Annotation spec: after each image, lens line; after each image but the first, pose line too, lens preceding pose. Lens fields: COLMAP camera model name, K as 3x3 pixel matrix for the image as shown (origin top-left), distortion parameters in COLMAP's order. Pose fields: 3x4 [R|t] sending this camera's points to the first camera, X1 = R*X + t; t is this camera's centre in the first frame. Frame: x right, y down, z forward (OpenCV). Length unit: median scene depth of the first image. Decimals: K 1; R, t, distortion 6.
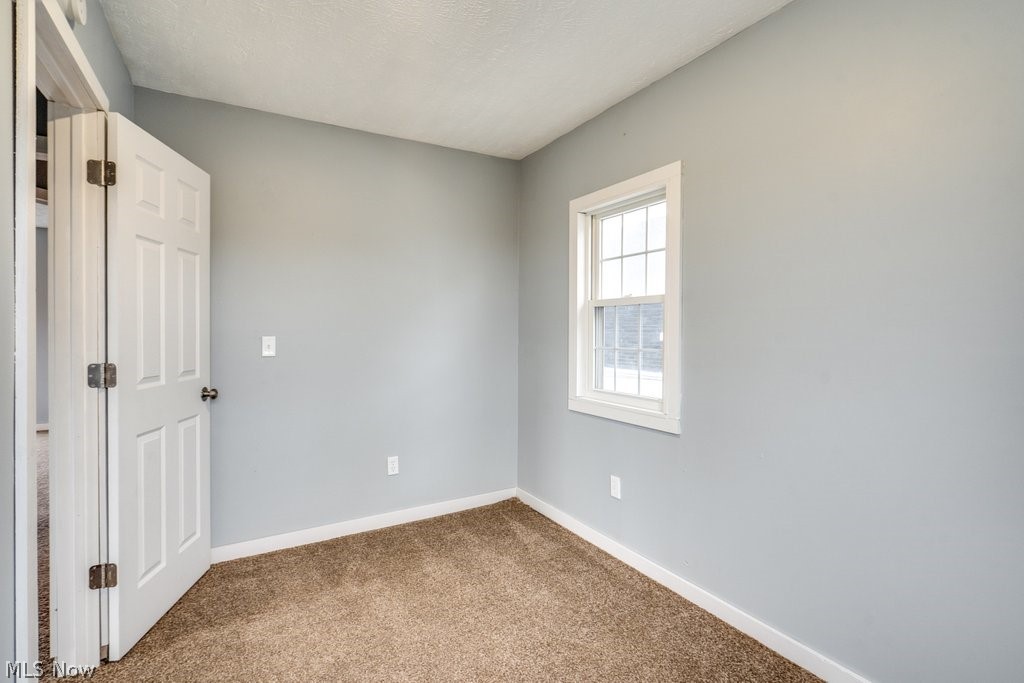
lens RADIAL K [[486.6, 0, 514.3], [0, 486.6, 339.0], [0, 0, 1]] dist [-0.001827, 0.000714]
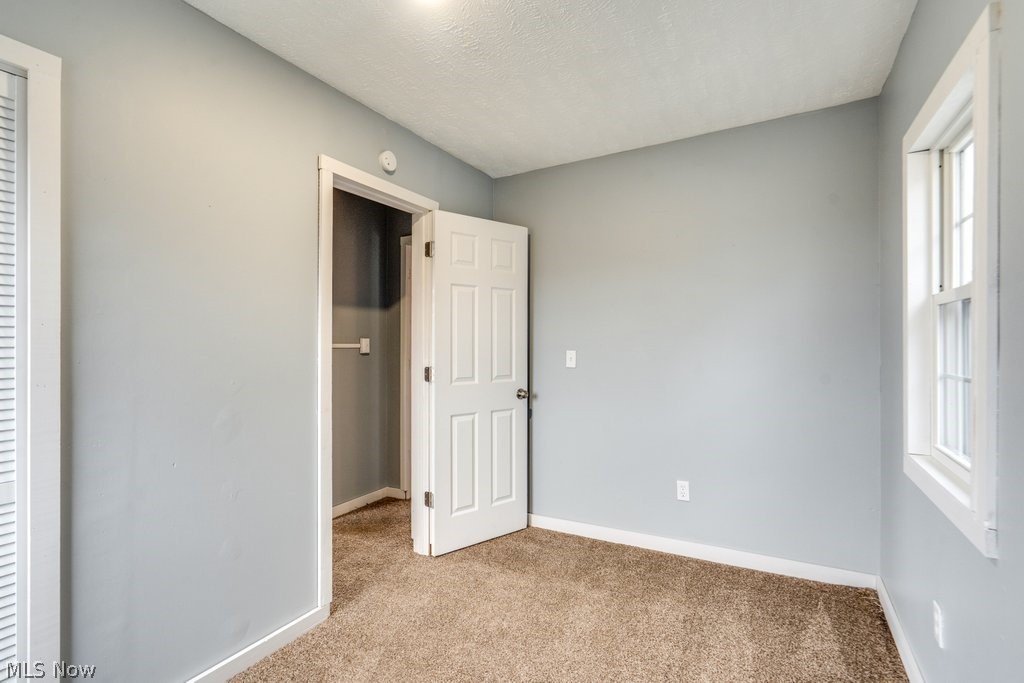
lens RADIAL K [[486.6, 0, 510.6], [0, 486.6, 341.1], [0, 0, 1]] dist [-0.001827, 0.000714]
pose [[0.494623, -0.008037, -0.869071, 0.456303], [-0.010591, 0.999827, -0.015274, -0.008554], [0.869043, 0.016759, 0.494452, 0.288518]]
